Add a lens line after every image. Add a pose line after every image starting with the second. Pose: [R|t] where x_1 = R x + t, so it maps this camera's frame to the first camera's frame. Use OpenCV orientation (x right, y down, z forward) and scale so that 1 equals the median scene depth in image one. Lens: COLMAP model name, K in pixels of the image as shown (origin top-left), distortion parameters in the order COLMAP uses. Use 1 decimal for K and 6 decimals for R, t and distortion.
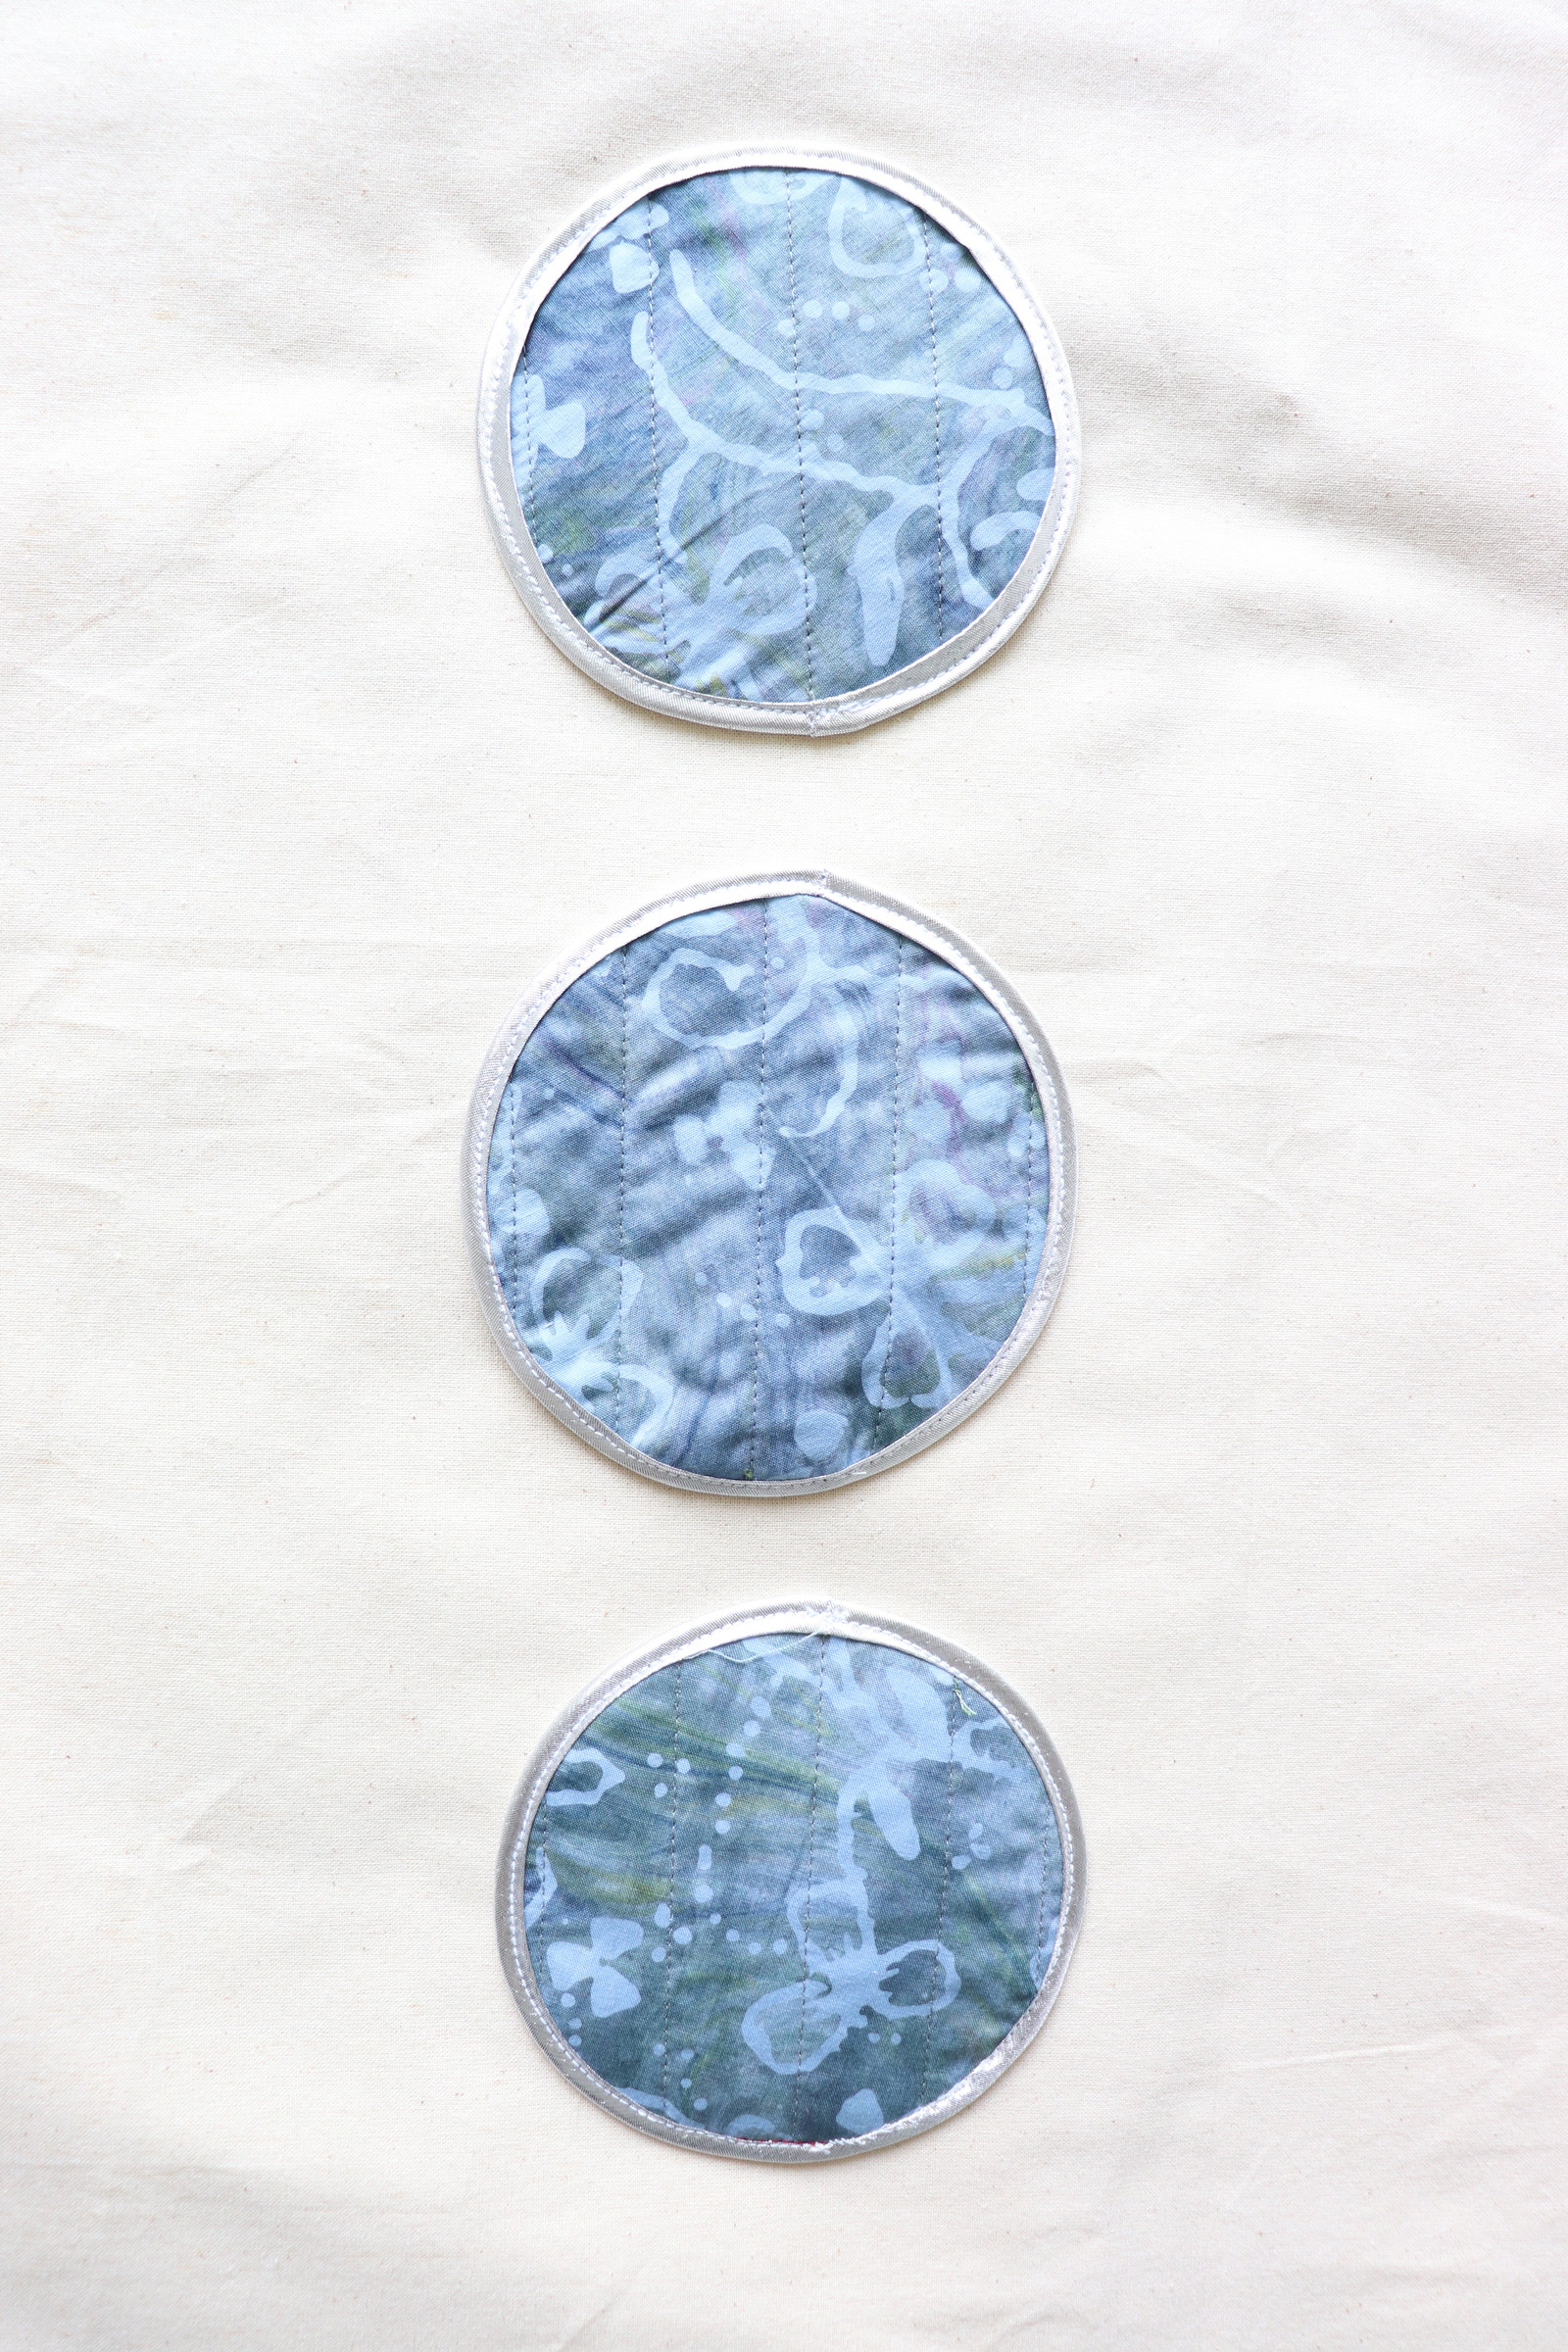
lens RADIAL K [[2670.3, 0, 777.9], [0, 2670.3, 1233.4], [0, 0, 1]] dist [-0.167239, 0.229702]
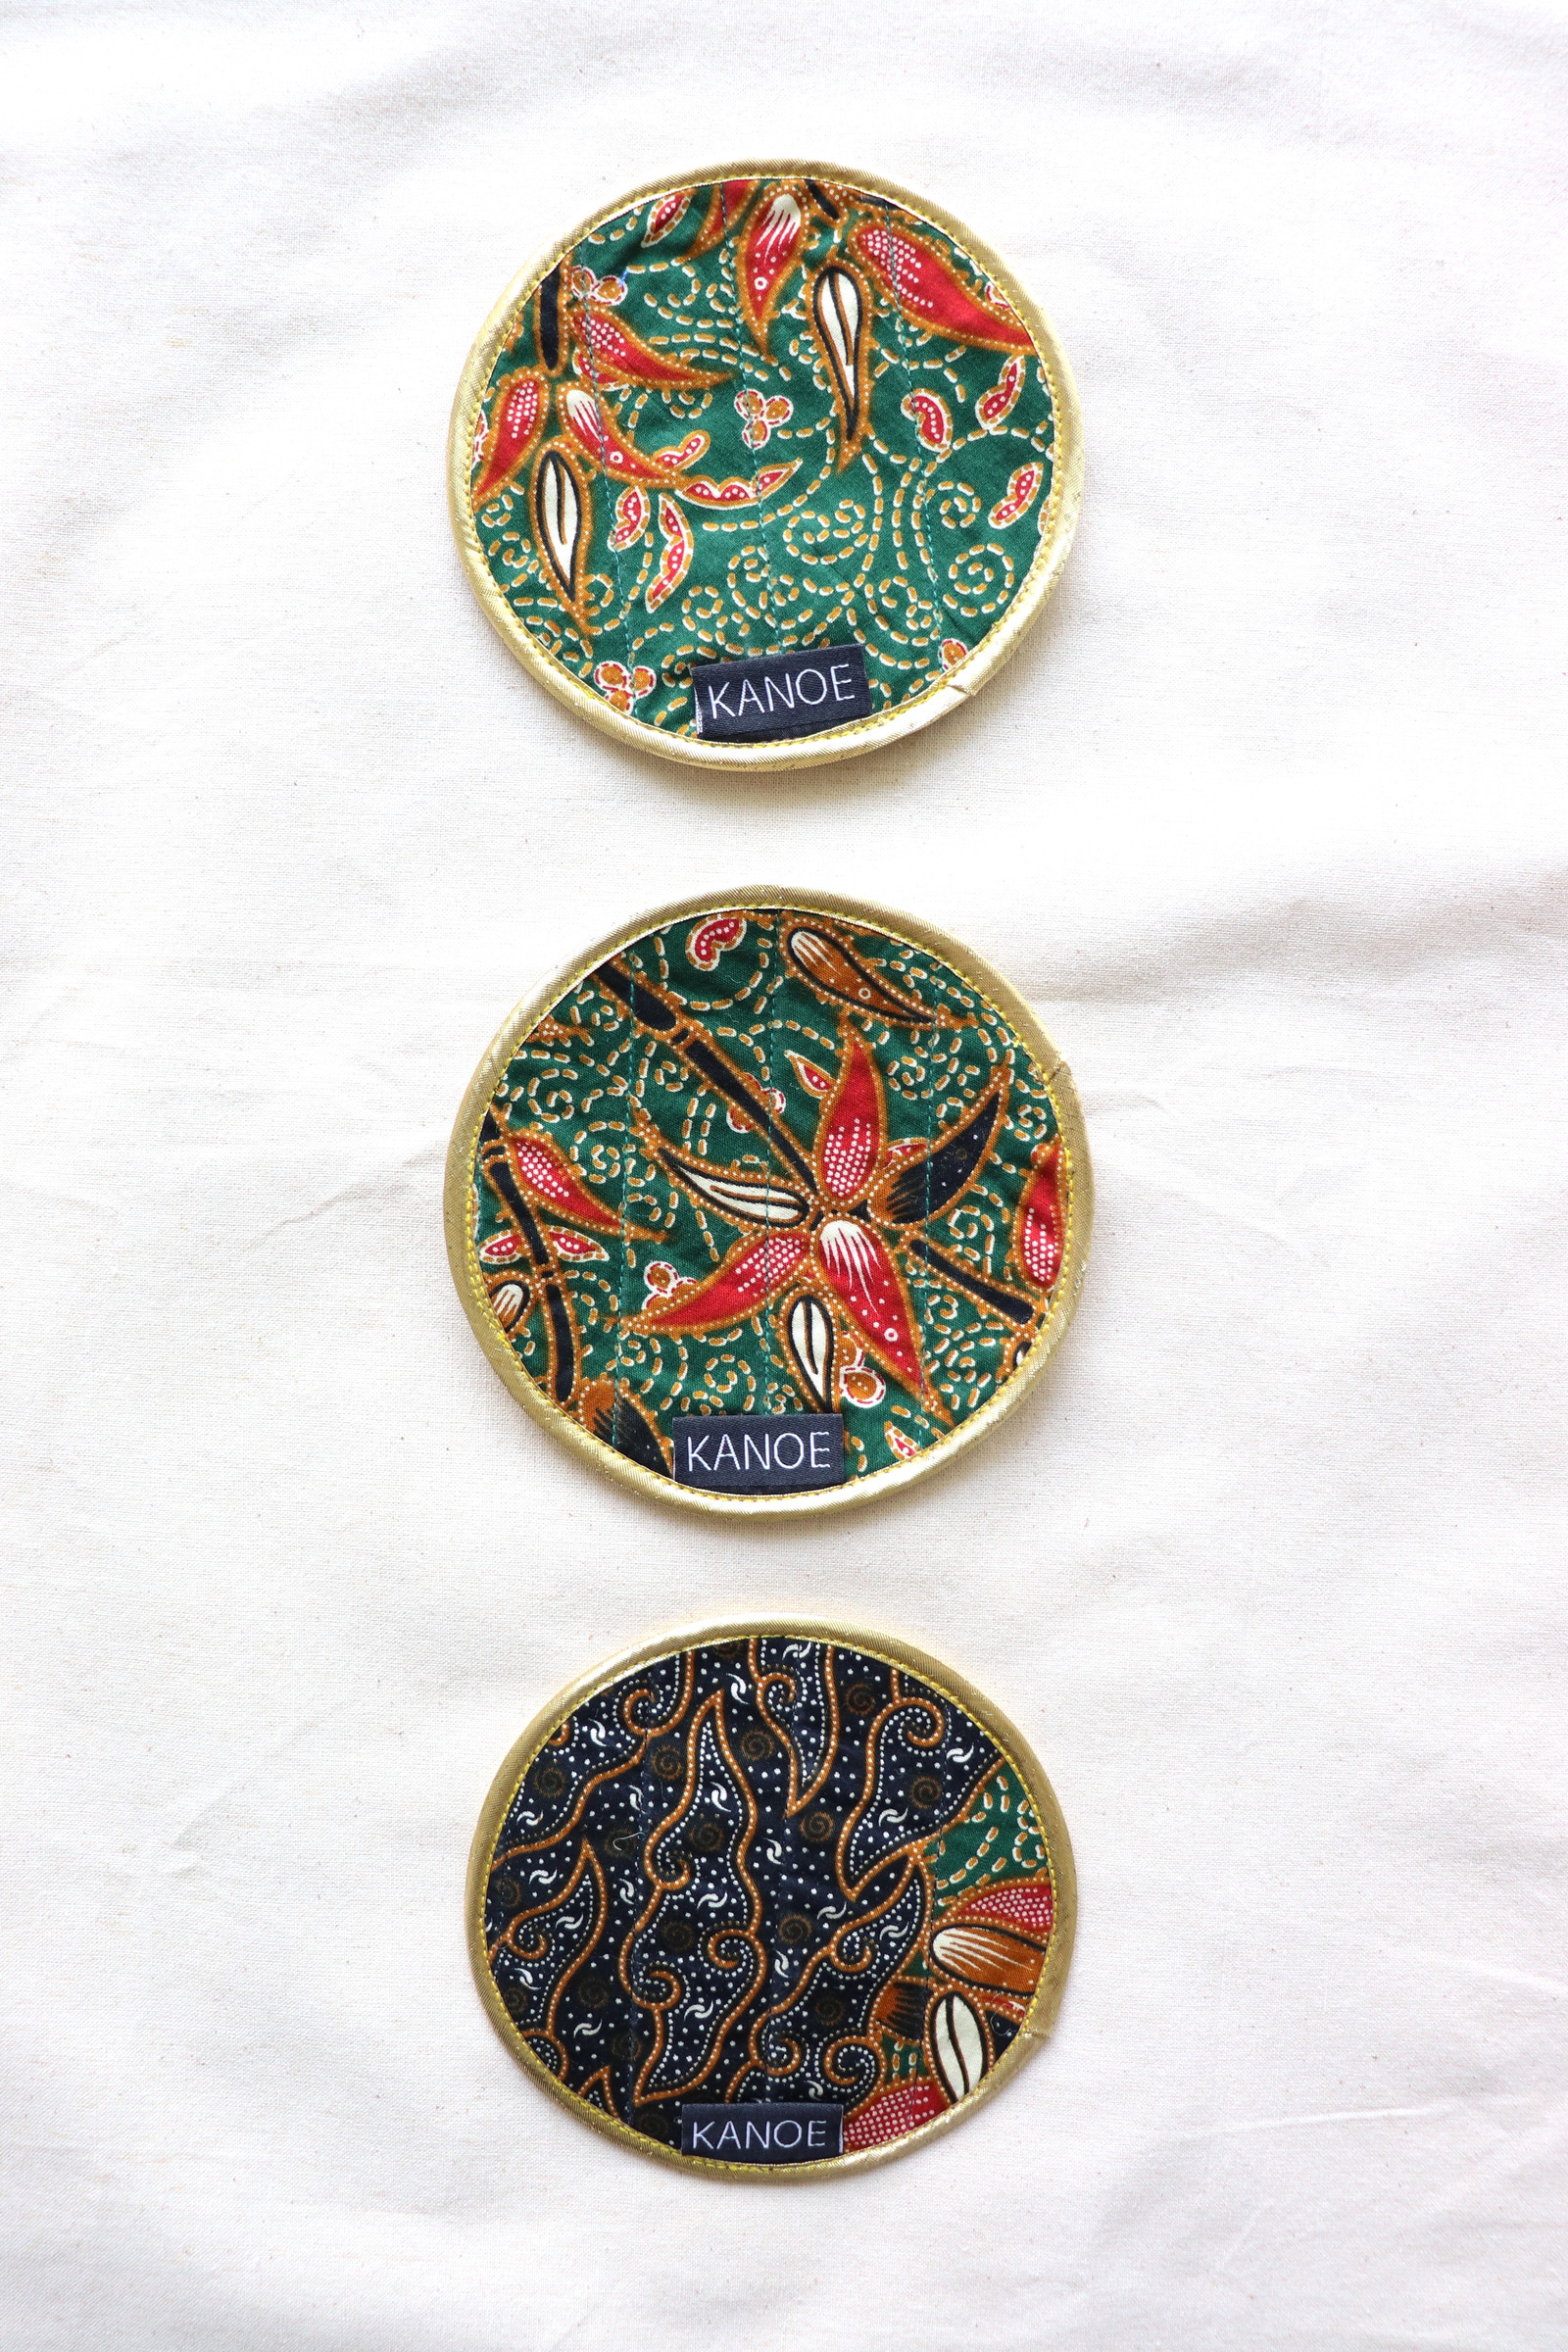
lens RADIAL K [[1902.6, 0, 798.9], [0, 1902.6, 1195.0], [0, 0, 1]] dist [-0.020037, 0.000194]
pose [[0.999563, 0.015168, 0.025372, -0.007797], [-0.014813, 0.999791, -0.014090, -0.014996], [-0.025580, 0.013708, 0.999579, 0.279487]]
